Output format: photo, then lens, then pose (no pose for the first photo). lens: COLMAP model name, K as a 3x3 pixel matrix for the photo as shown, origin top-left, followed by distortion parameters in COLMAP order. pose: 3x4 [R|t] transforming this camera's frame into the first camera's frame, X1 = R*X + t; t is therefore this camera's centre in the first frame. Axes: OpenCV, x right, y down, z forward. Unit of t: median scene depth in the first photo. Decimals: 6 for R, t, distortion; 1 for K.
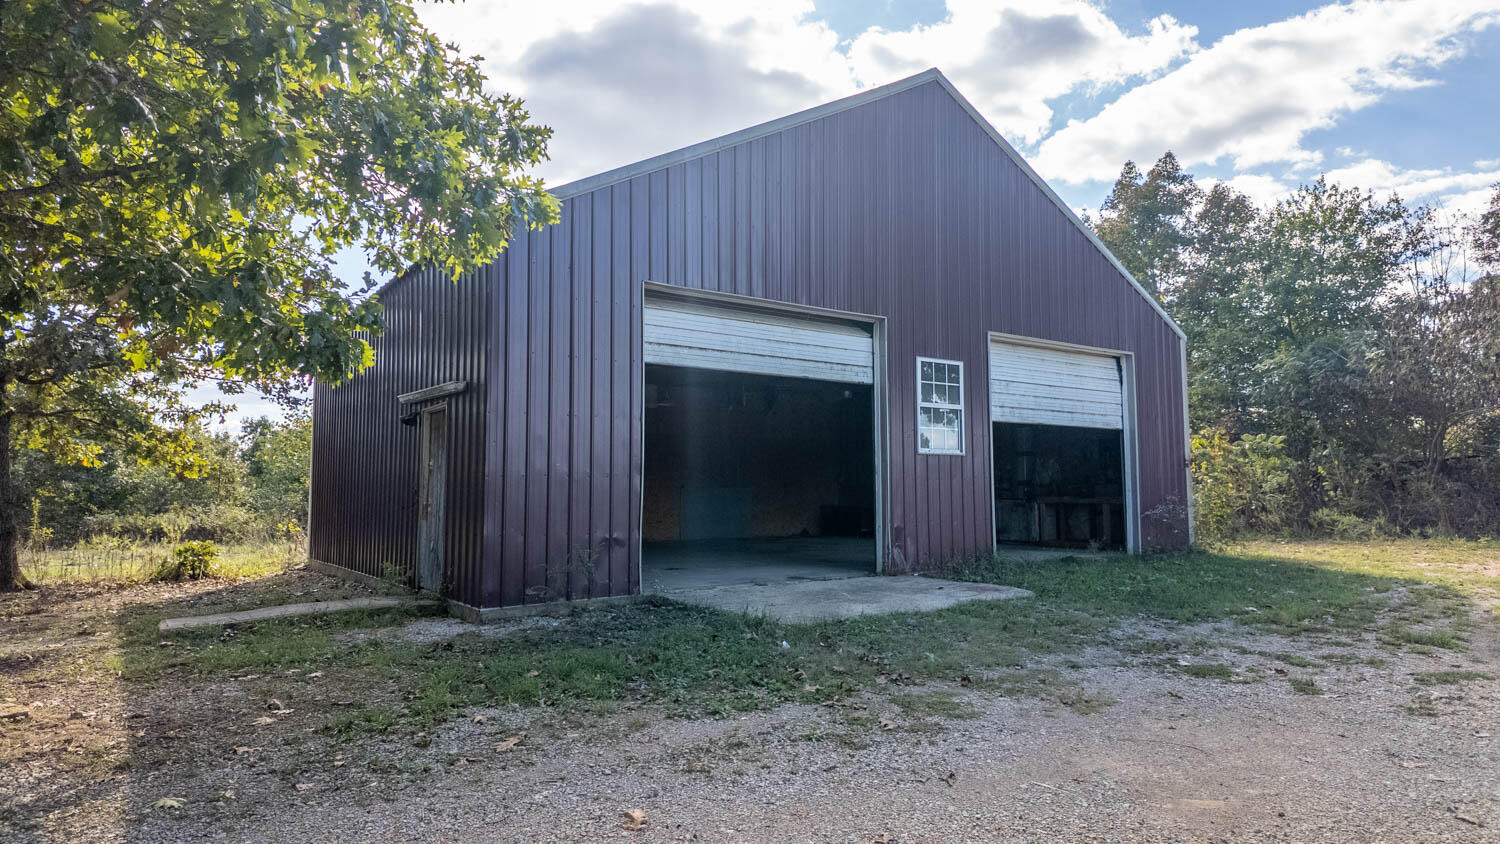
lens RADIAL K [[882.4, 0, 739.8], [0, 882.4, 416.6], [0, 0, 1]] dist [0.060501, -0.054619]
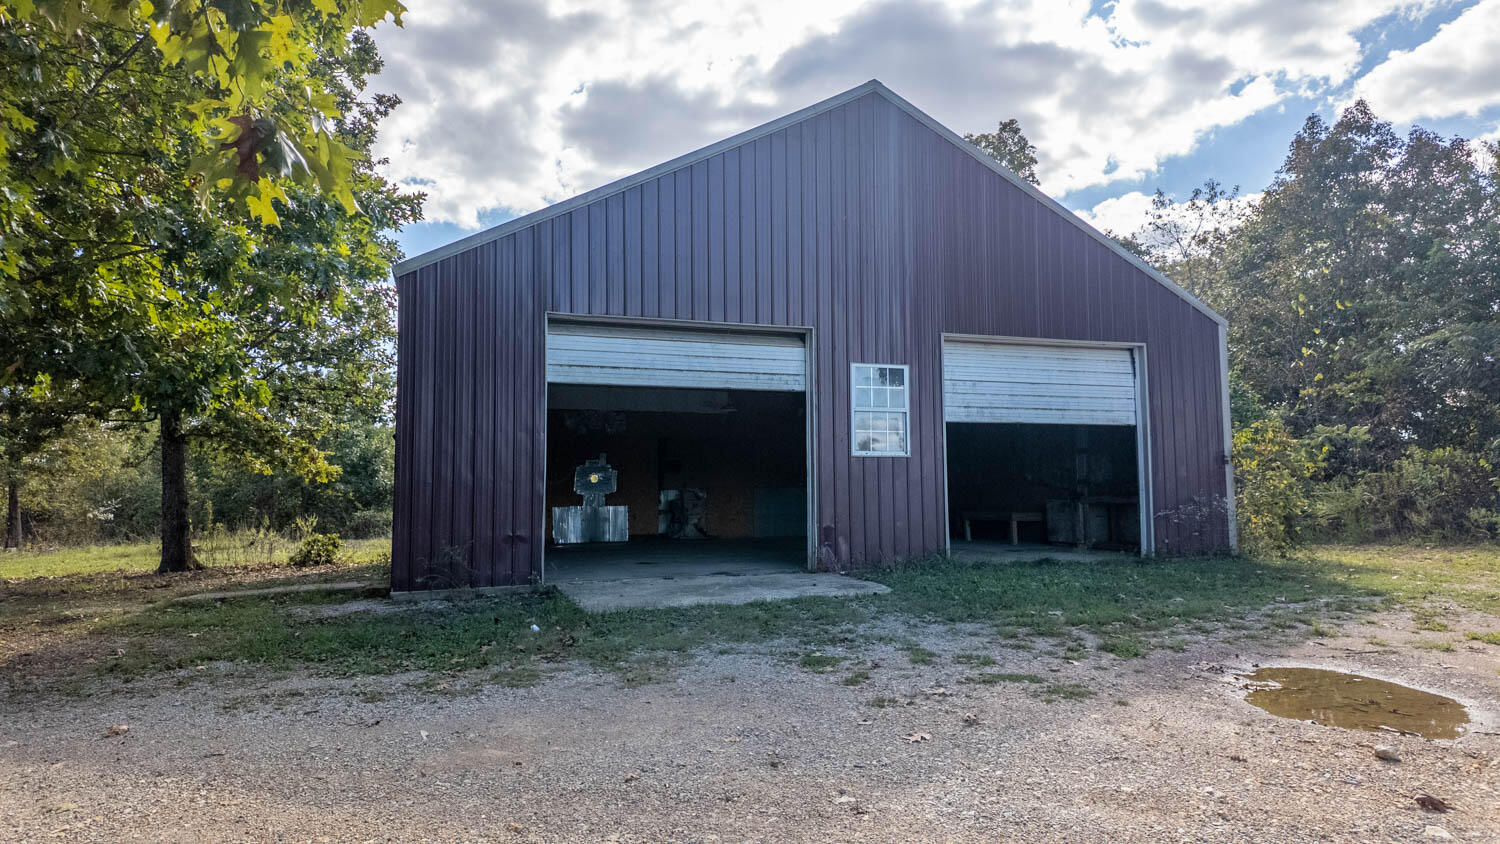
lens RADIAL K [[887.7, 0, 767.3], [0, 887.7, 427.9], [0, 0, 1]] dist [0.060949, -0.056903]
pose [[0.959295, -0.023965, -0.281387, 0.374808], [0.028920, 0.999491, 0.013469, -0.008008], [0.280921, -0.021058, 0.959500, -0.024654]]
